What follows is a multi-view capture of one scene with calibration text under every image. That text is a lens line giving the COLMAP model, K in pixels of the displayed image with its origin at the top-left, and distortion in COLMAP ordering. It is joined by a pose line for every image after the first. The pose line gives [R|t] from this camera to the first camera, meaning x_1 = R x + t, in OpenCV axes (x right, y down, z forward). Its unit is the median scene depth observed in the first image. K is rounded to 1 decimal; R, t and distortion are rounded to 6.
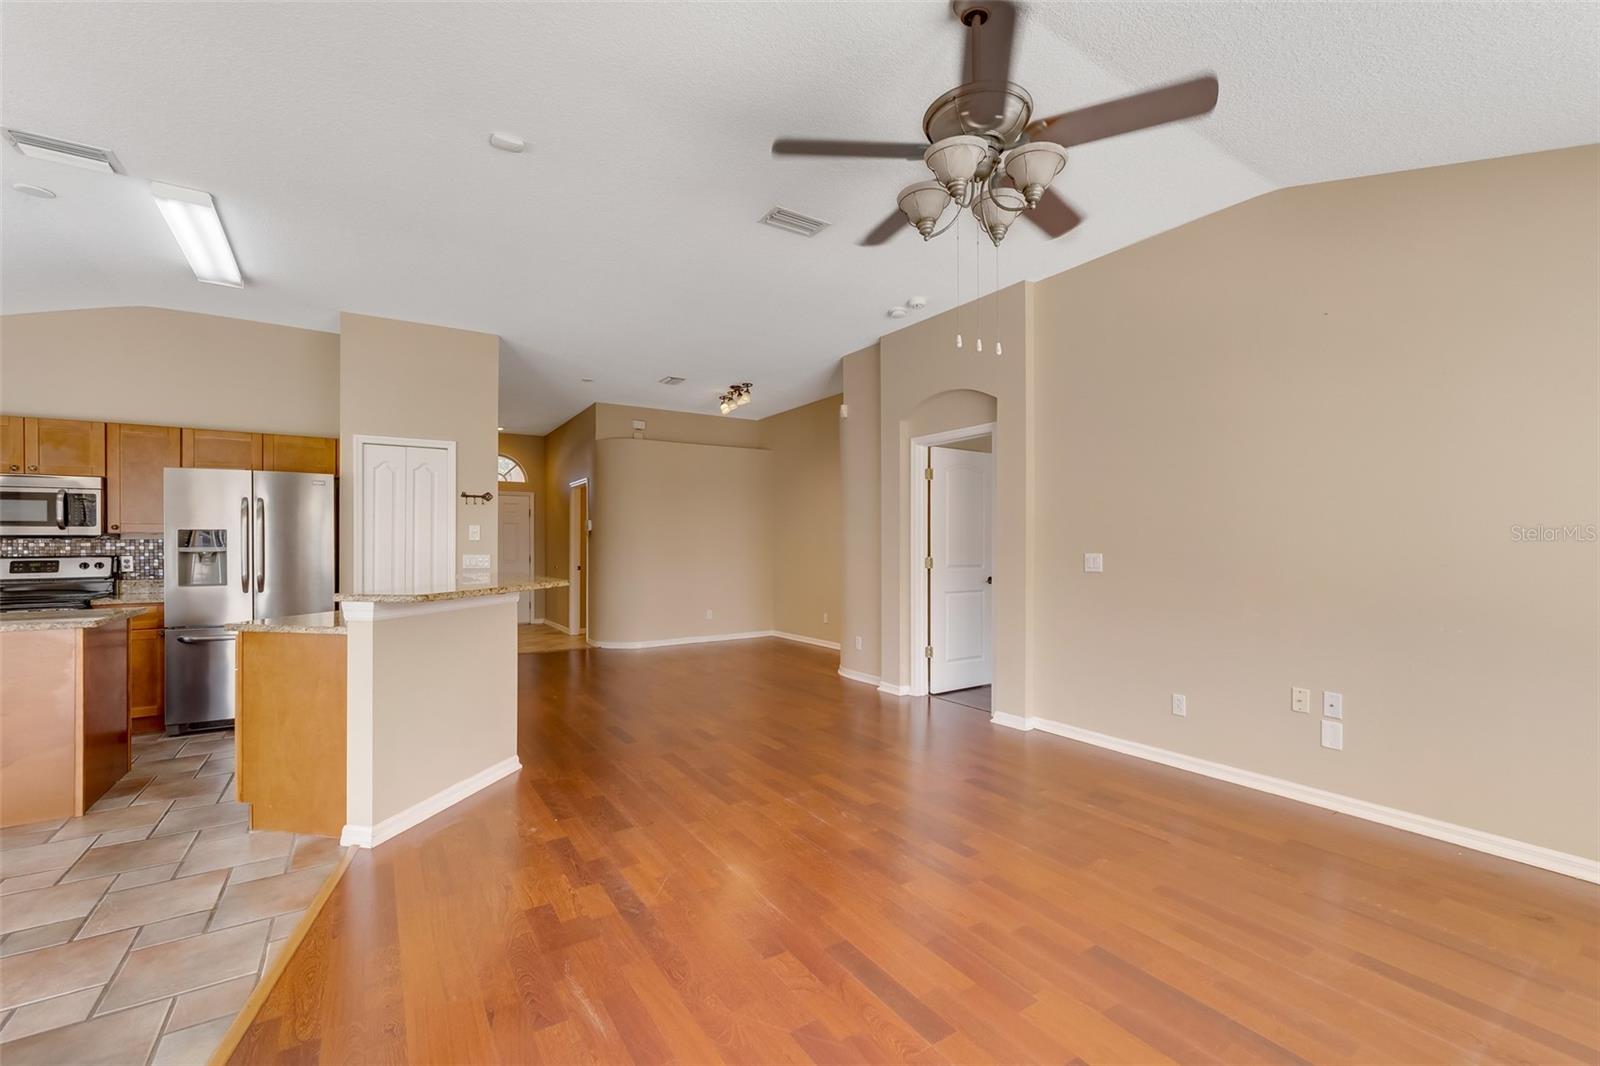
lens RADIAL K [[656.7, 0, 795.4], [0, 656.7, 543.7], [0, 0, 1]] dist [-0.007823, 0.001281]
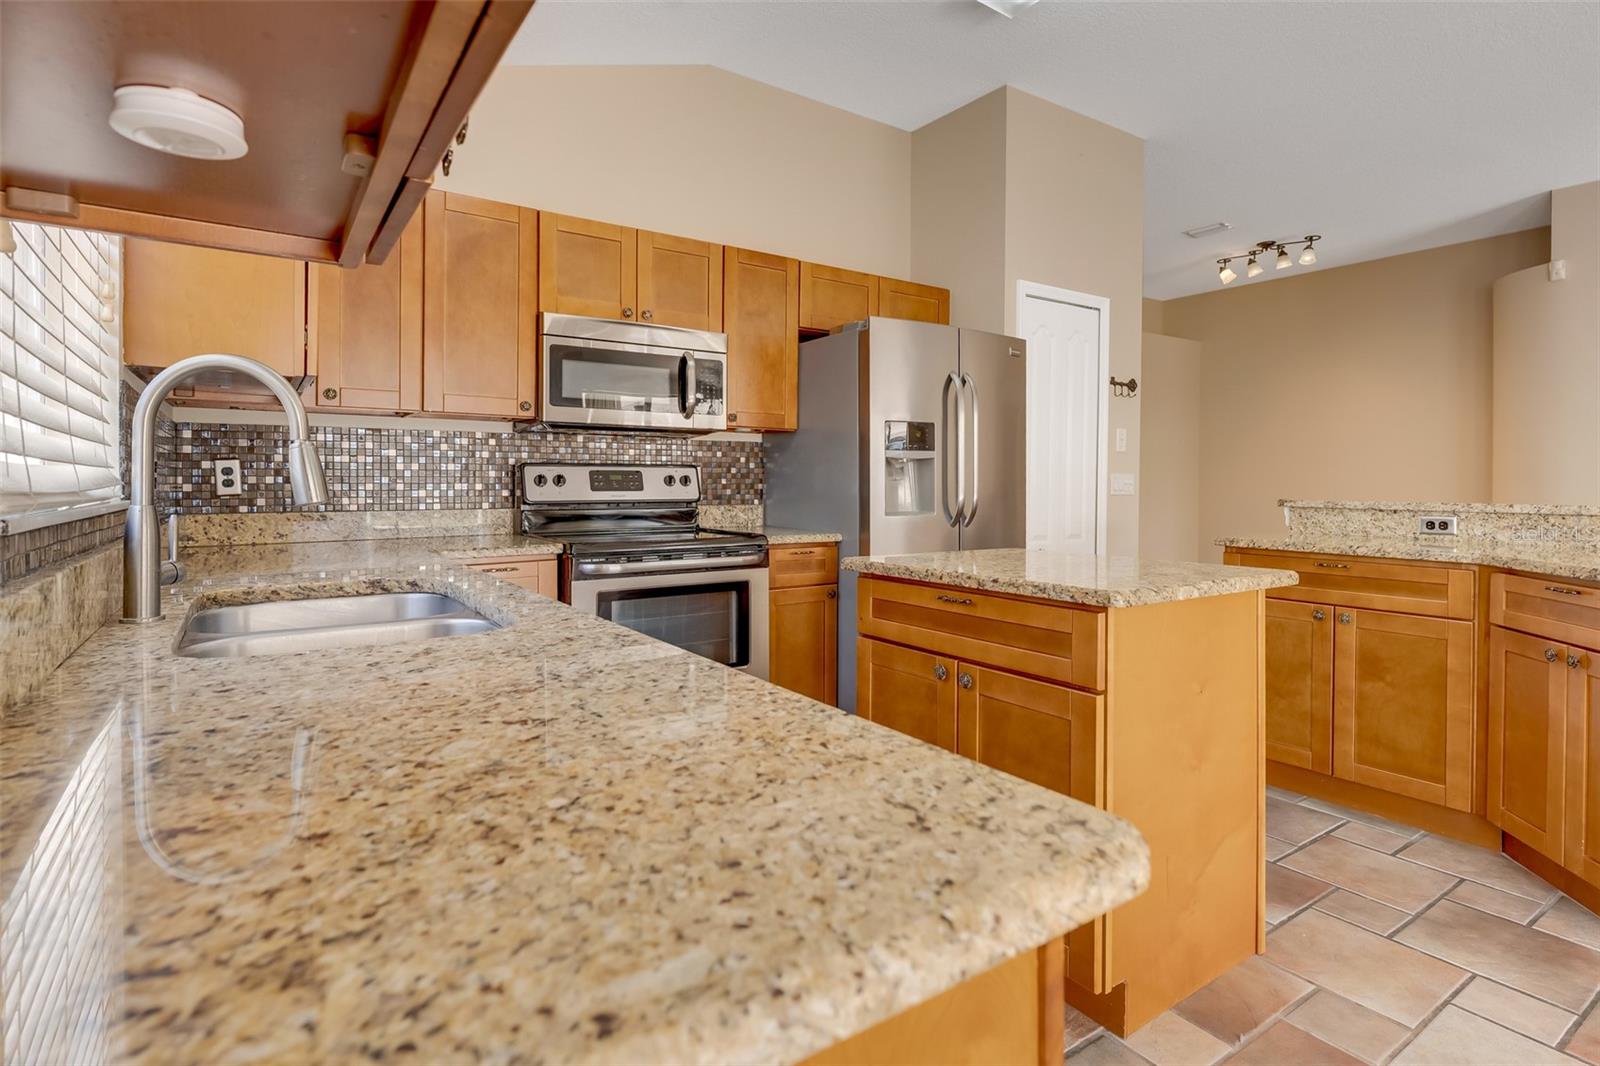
lens RADIAL K [[802.5, 0, 808.6], [0, 802.5, 484.0], [0, 0, 1]] dist [-0.003526, -0.000123]
pose [[0.999864, 0.010663, 0.012571, -0.995790], [-0.010715, 0.999934, 0.004132, 0.033330], [-0.012526, -0.004266, 0.999912, 0.252311]]
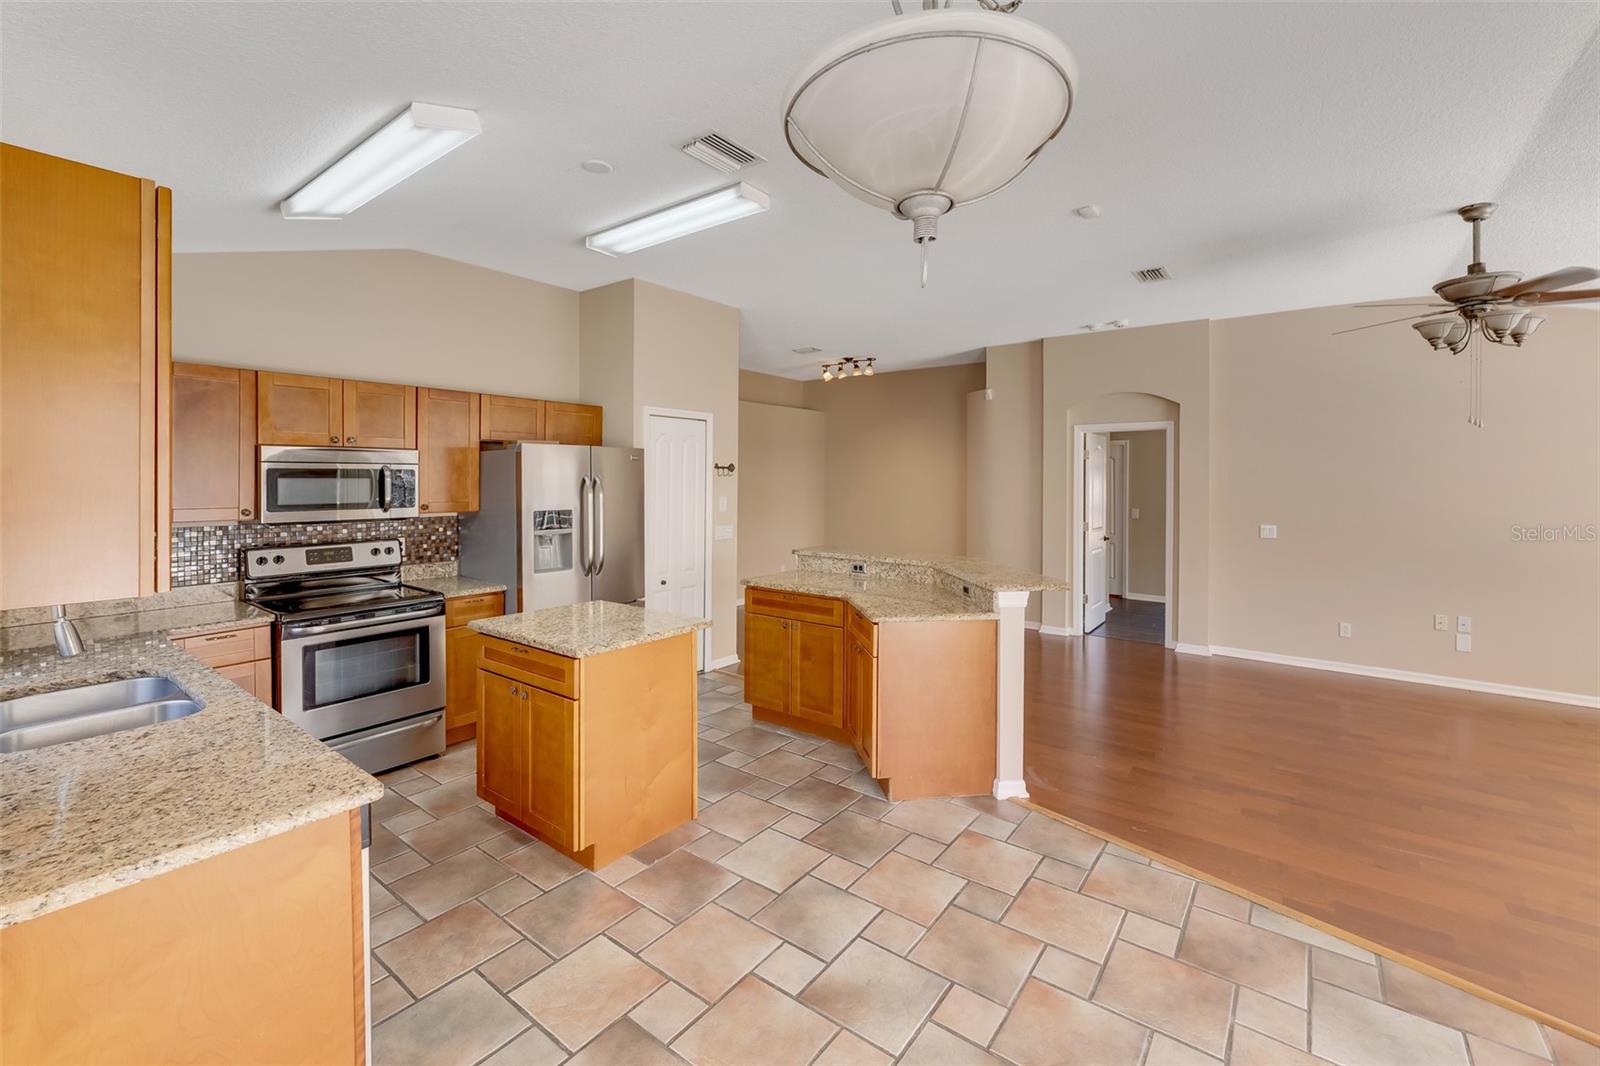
lens RADIAL K [[664.6, 0, 804.3], [0, 664.6, 484.0], [0, 0, 1]] dist [-0.009914, 0.001840]
pose [[0.945487, 0.005639, 0.325611, -0.864721], [-0.007998, 0.999951, 0.005908, -0.066850], [-0.325561, -0.008190, 0.945485, -0.003959]]
